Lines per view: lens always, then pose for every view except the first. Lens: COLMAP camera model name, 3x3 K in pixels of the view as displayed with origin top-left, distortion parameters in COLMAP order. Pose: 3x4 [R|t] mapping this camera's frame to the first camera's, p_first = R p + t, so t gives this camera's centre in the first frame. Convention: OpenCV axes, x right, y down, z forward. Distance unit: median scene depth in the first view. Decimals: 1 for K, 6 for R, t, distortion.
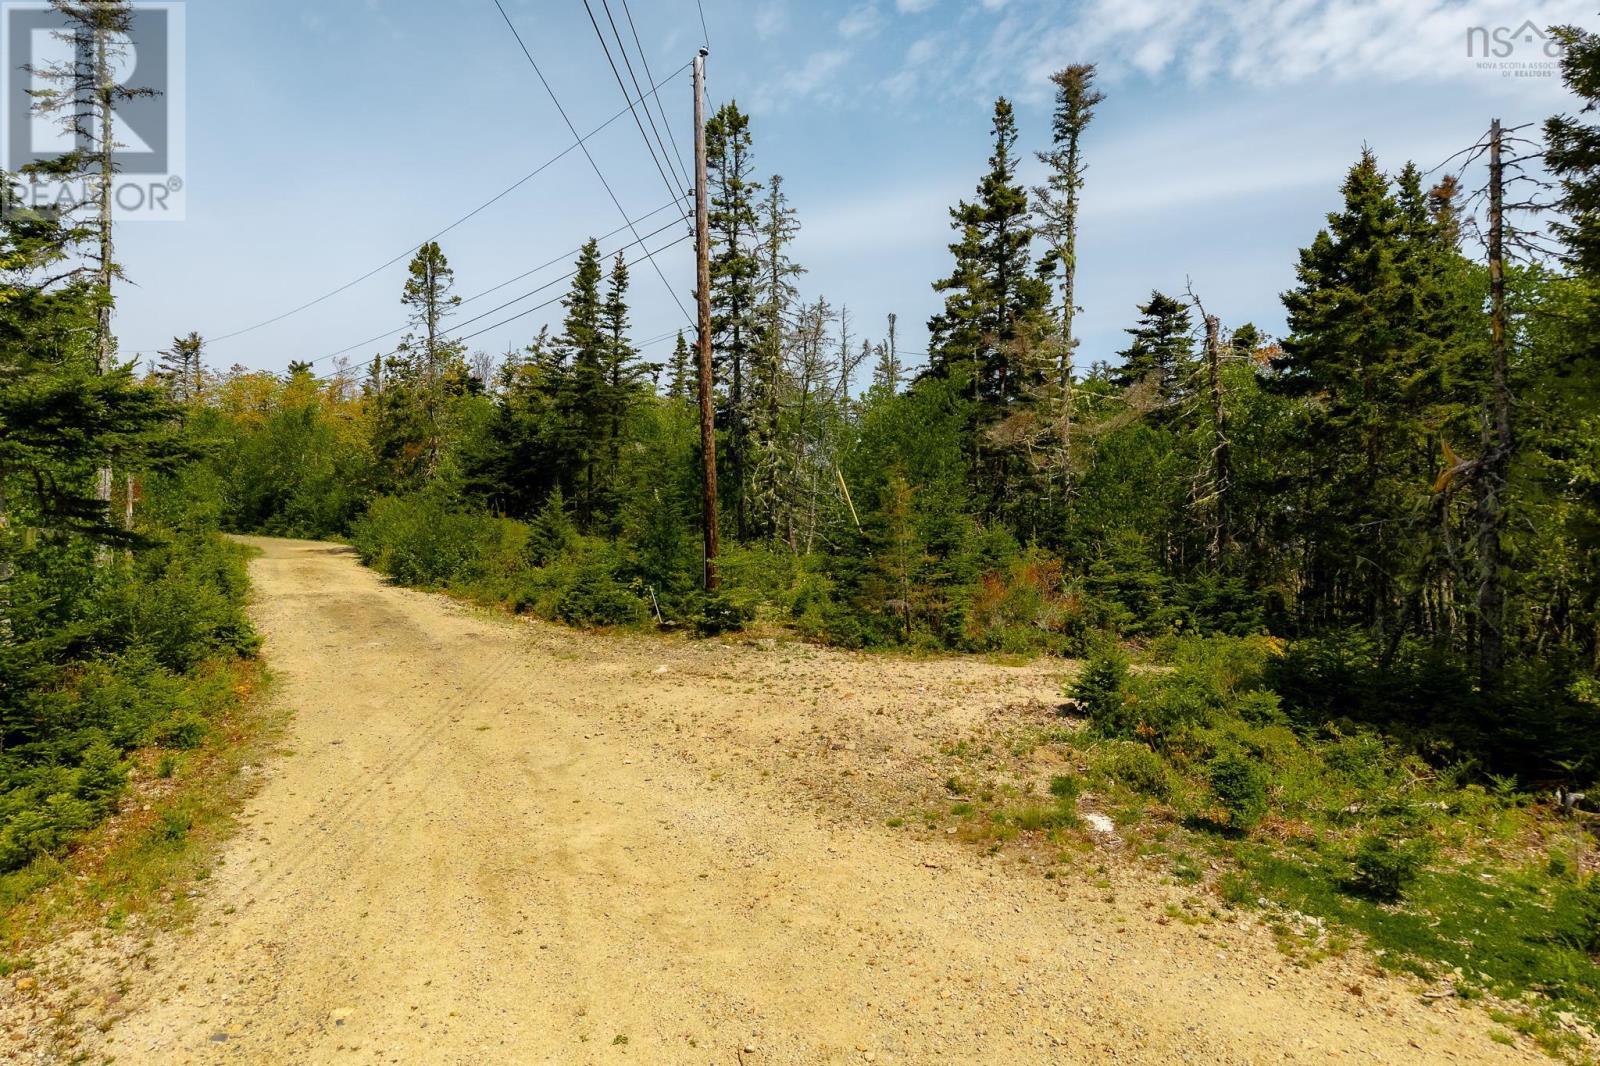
lens RADIAL K [[1057.0, 0, 797.8], [0, 1057.0, 533.5], [0, 0, 1]] dist [0.065069, -0.050190]
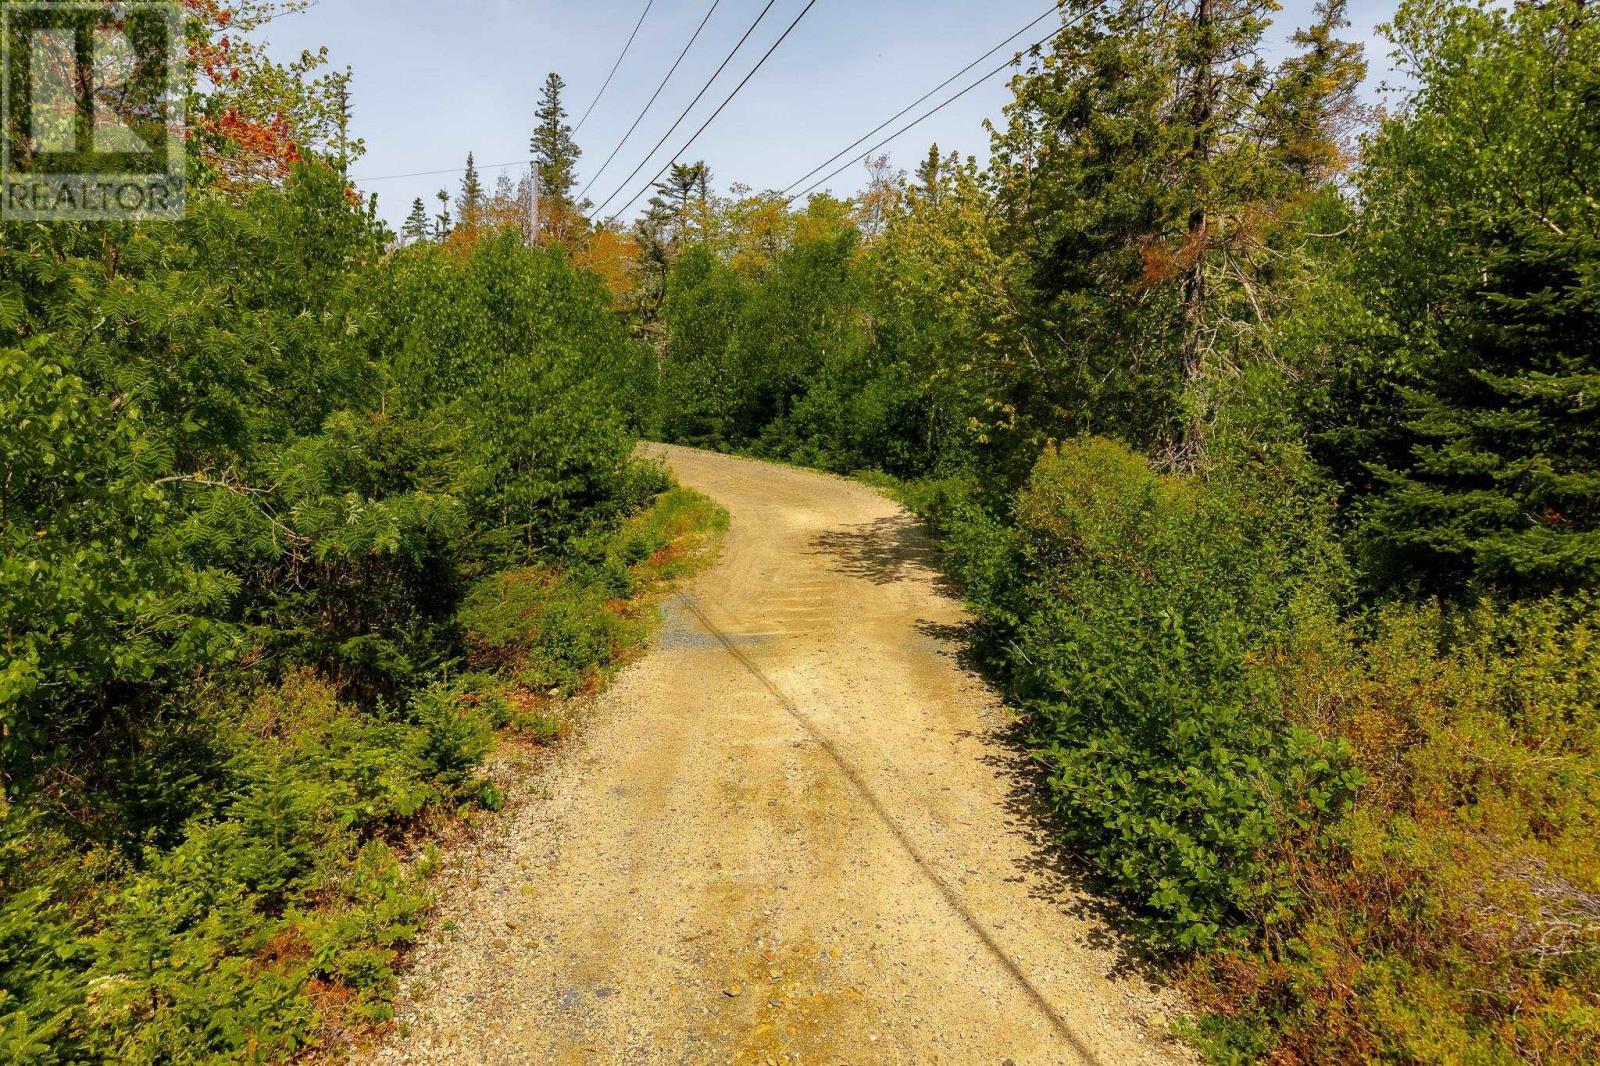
lens RADIAL K [[1057.0, 0, 797.8], [0, 1057.0, 533.5], [0, 0, 1]] dist [0.065069, -0.050190]
pose [[0.897408, 0.063594, -0.436595, -0.226819], [-0.009082, 0.992010, 0.125828, -0.028613], [0.441108, -0.108954, 0.890816, 0.494445]]
